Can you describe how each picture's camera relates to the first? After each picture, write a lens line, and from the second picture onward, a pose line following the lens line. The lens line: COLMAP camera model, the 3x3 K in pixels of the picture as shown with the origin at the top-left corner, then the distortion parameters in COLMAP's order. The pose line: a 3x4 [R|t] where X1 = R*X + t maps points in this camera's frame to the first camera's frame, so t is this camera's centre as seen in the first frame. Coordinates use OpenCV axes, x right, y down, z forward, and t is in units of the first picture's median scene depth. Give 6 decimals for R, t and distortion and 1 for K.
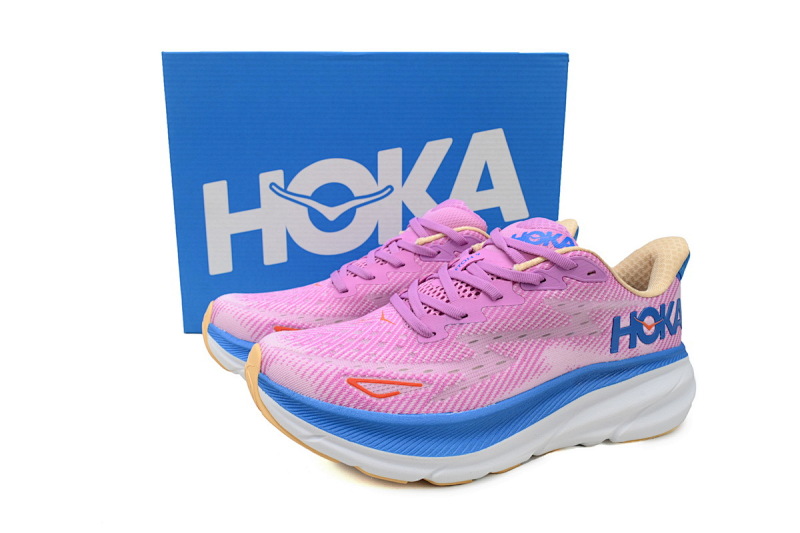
lens RADIAL K [[622.6, 0, 400.0], [0, 622.6, 266.5], [0, 0, 1]] dist [-0.005784, -0.002415]
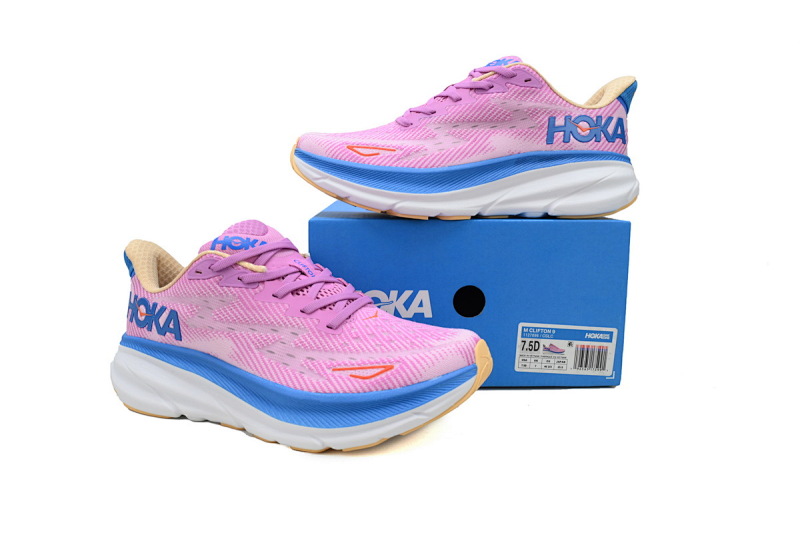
lens RADIAL K [[622.6, 0, 400.0], [0, 622.6, 266.5], [0, 0, 1]] dist [-0.005784, -0.002415]
pose [[0.963800, 0.030652, -0.264859, 0.414962], [-0.044046, 0.998025, -0.044781, 0.496756], [0.262963, 0.054826, 0.963247, -0.371004]]
